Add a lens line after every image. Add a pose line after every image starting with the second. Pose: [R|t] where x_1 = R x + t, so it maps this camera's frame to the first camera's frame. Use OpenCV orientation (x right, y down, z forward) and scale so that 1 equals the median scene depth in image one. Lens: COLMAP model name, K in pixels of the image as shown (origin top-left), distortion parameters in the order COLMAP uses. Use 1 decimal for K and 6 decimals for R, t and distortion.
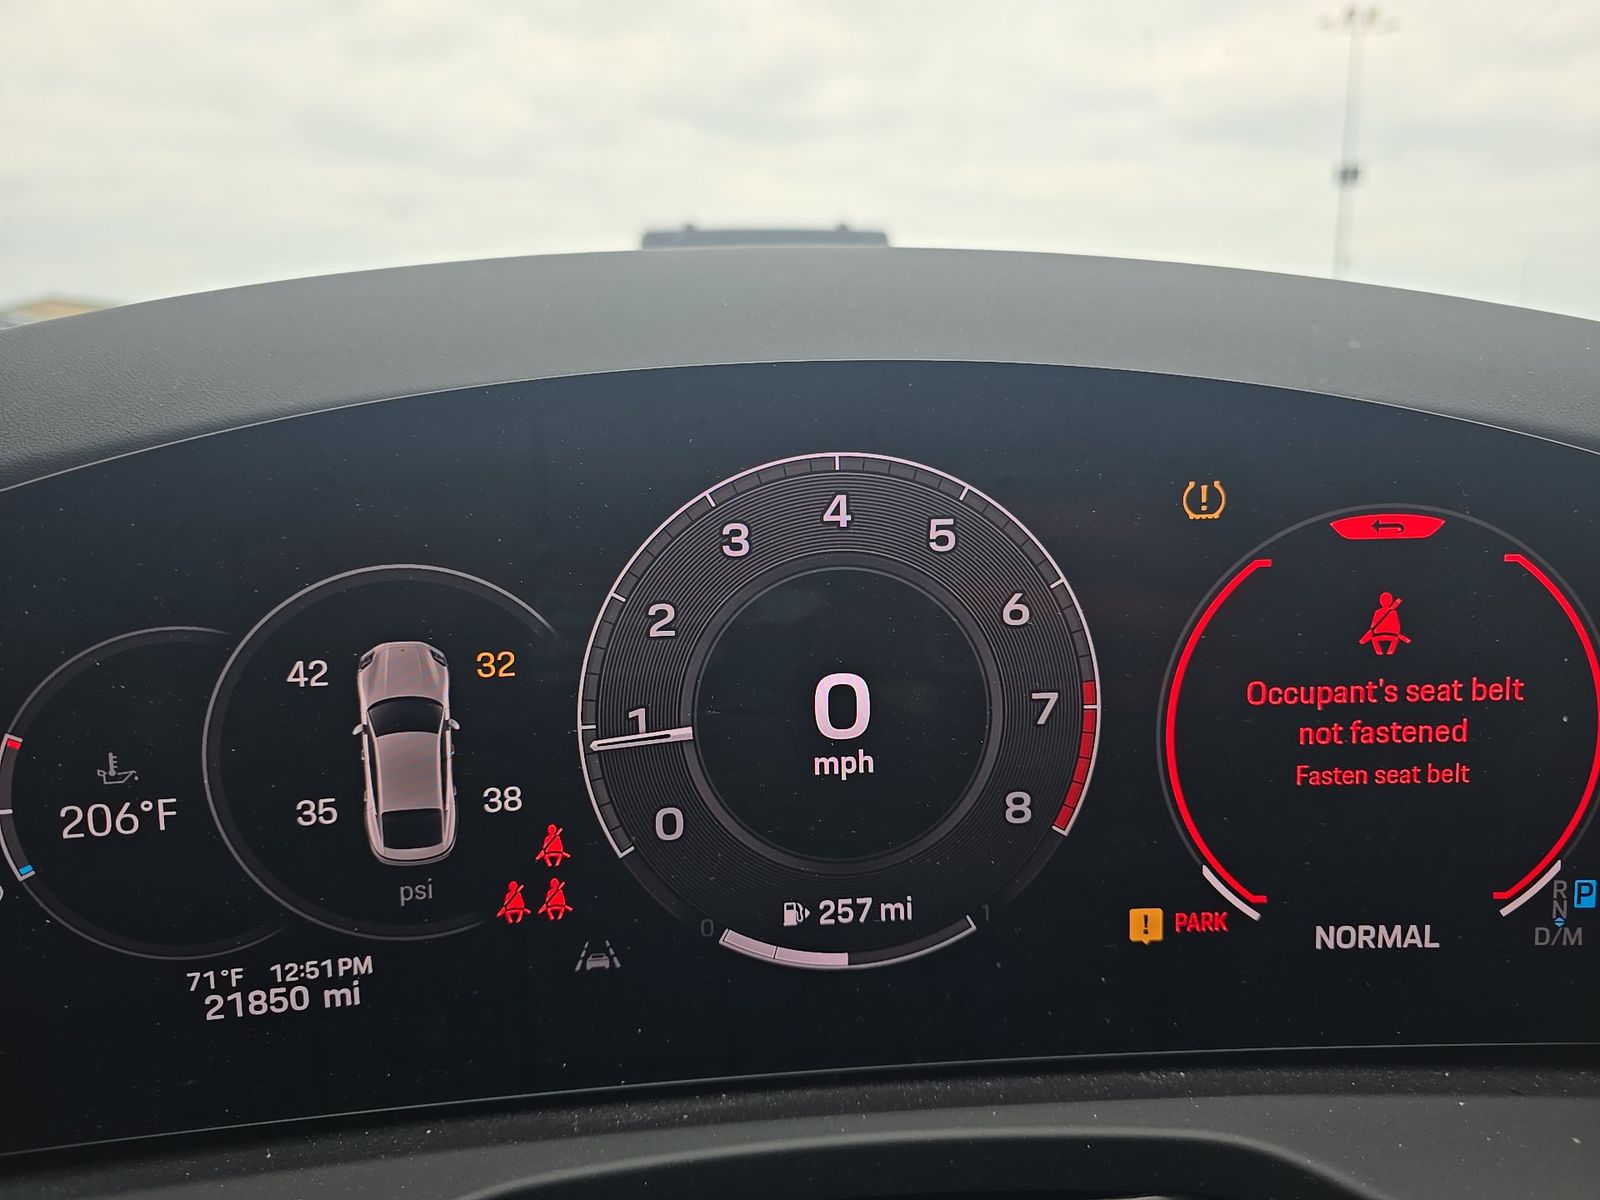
lens RADIAL K [[1127.2, 0, 800.0], [0, 1127.2, 600.0], [0, 0, 1]] dist [0.006746, -0.052350]
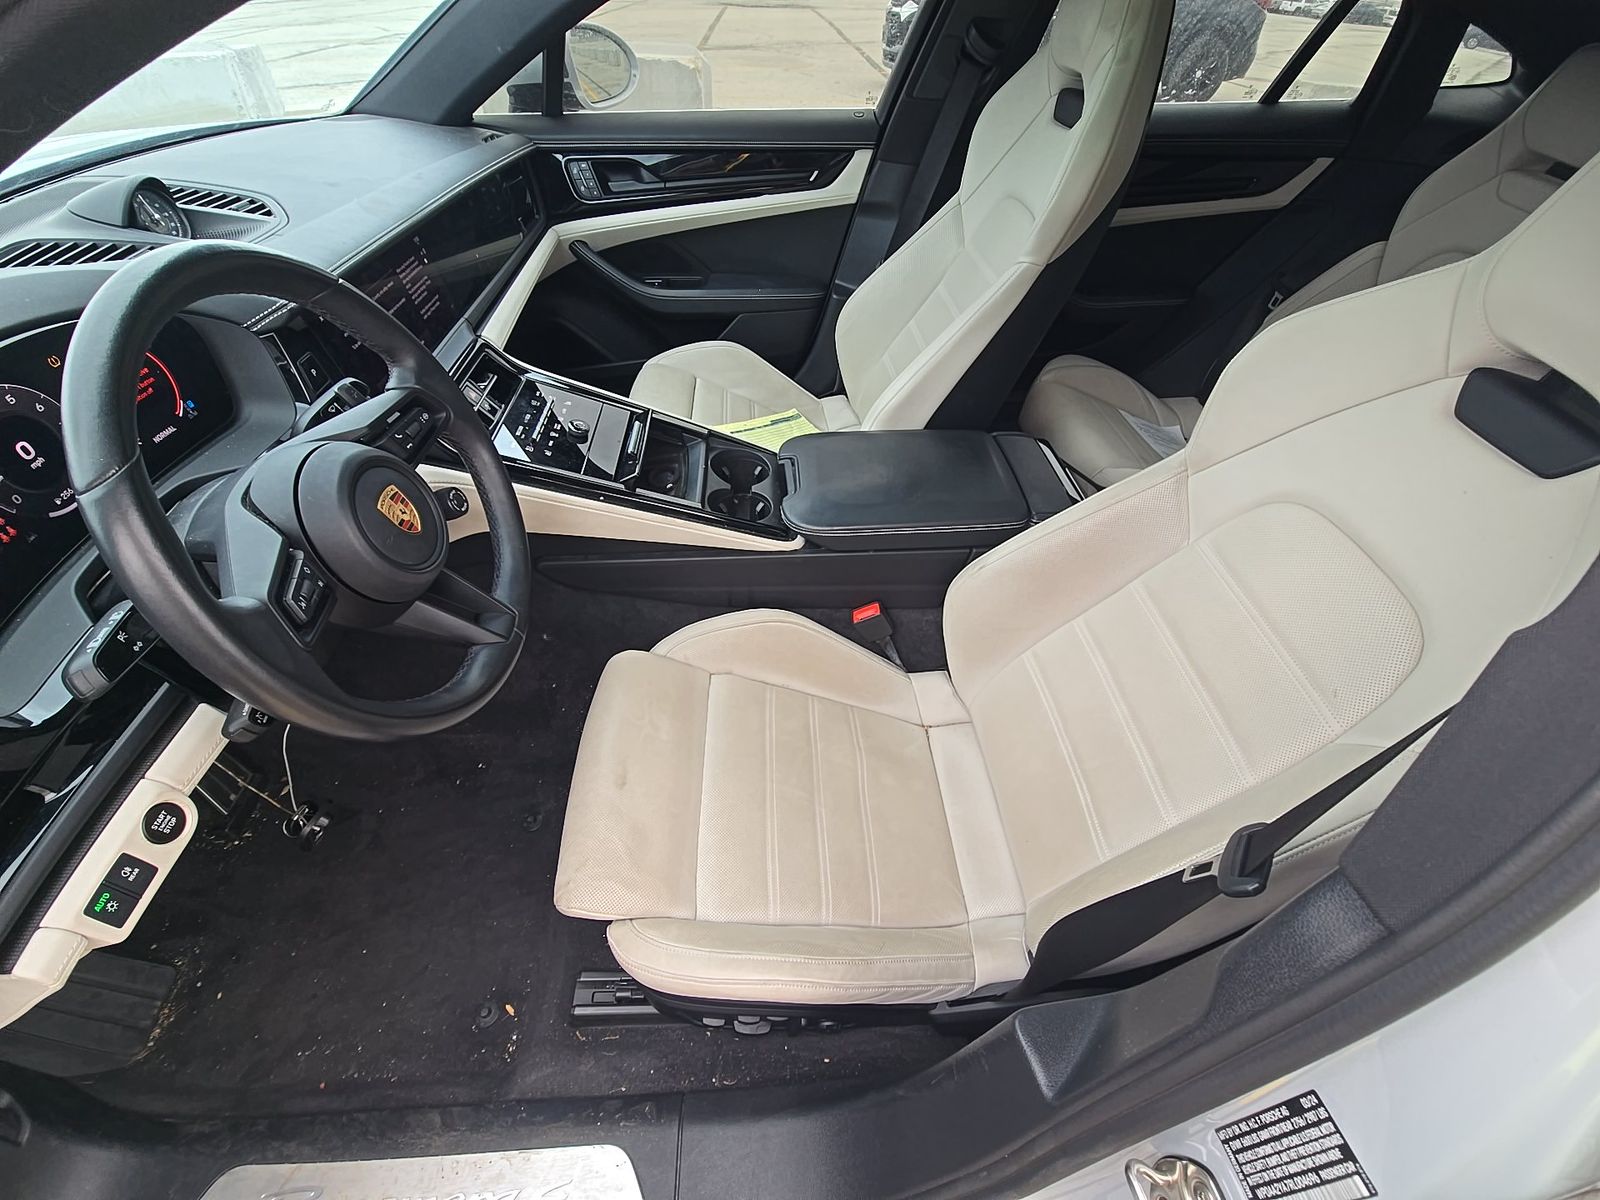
lens RADIAL K [[649.7, 0, 802.1], [0, 649.7, 608.0], [0, 0, 1]] dist [0.002308, -0.003355]
pose [[0.013450, -0.696760, 0.717178, -1.917965], [0.145533, 0.710969, 0.687999, -0.669938], [-0.989262, 0.095120, 0.110964, -1.896818]]
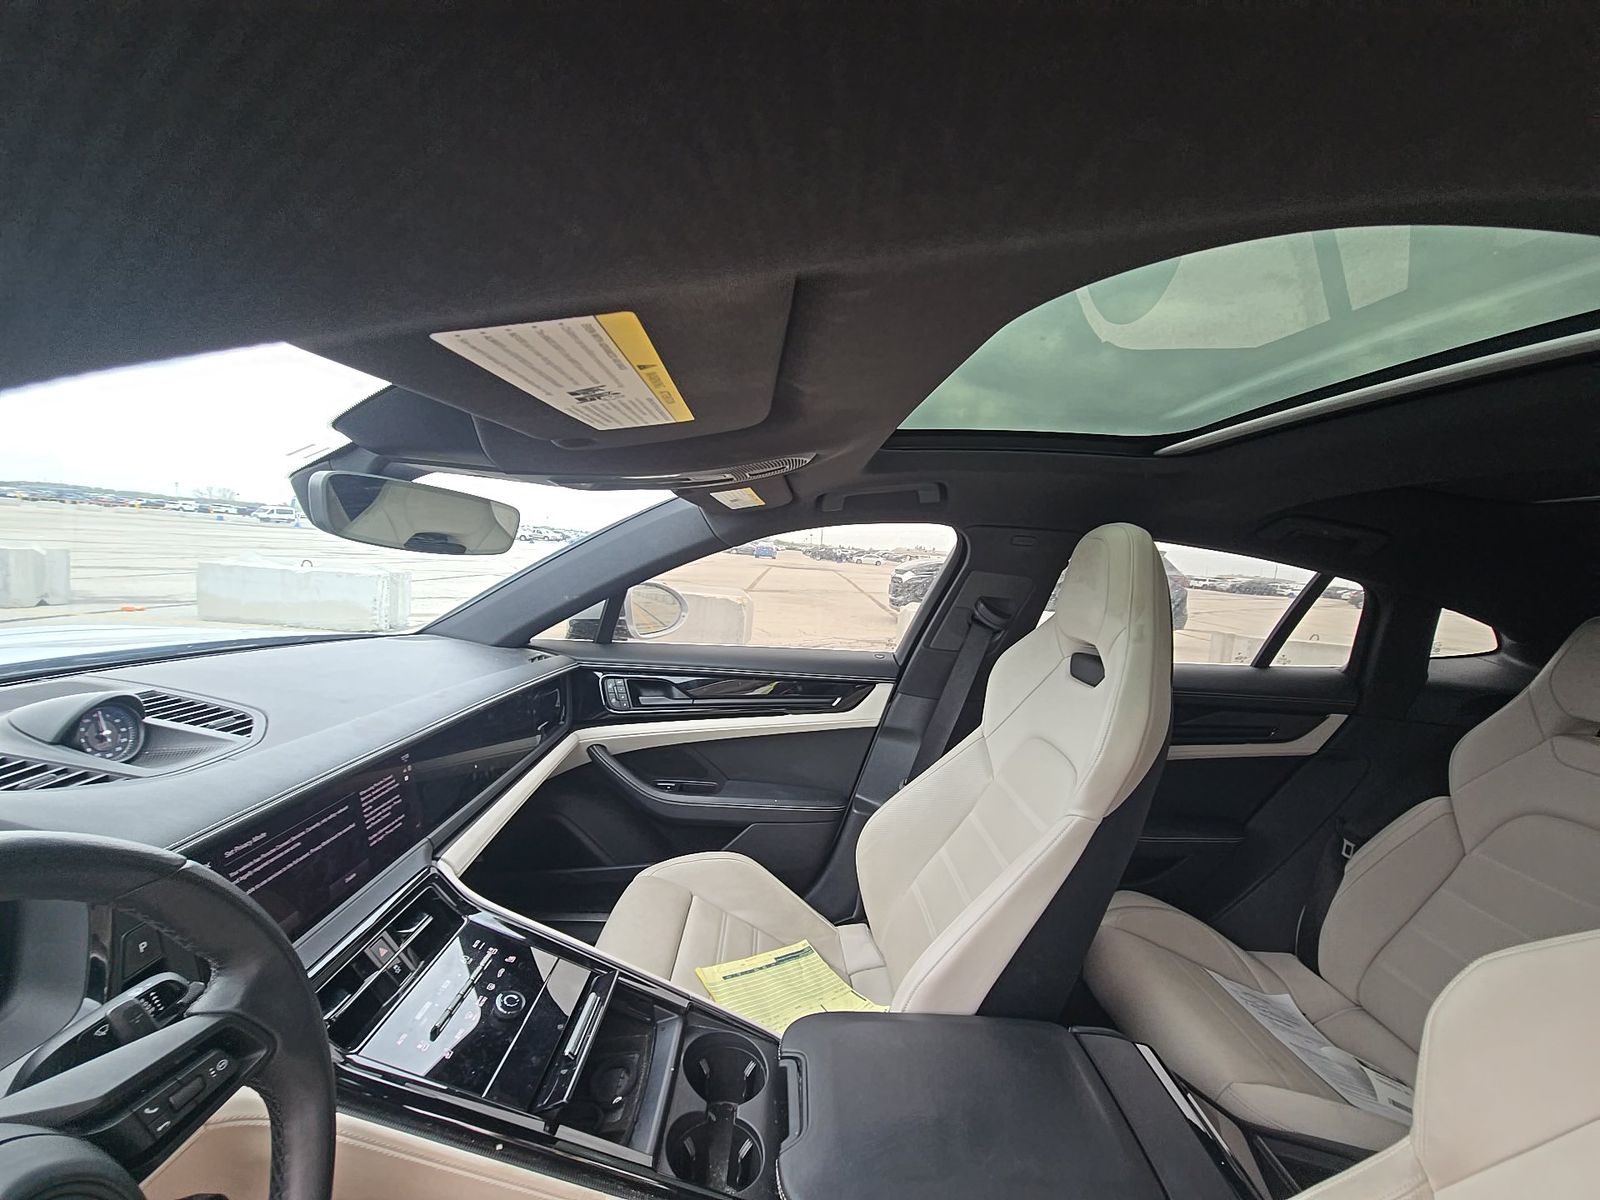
lens RADIAL K [[649.7, 0, 802.1], [0, 649.7, 608.0], [0, 0, 1]] dist [0.002308, -0.003355]
pose [[0.052864, -0.083644, 0.995093, -0.892759], [0.100008, 0.991920, 0.078064, -0.783335], [-0.993581, 0.095390, 0.060802, -1.847744]]
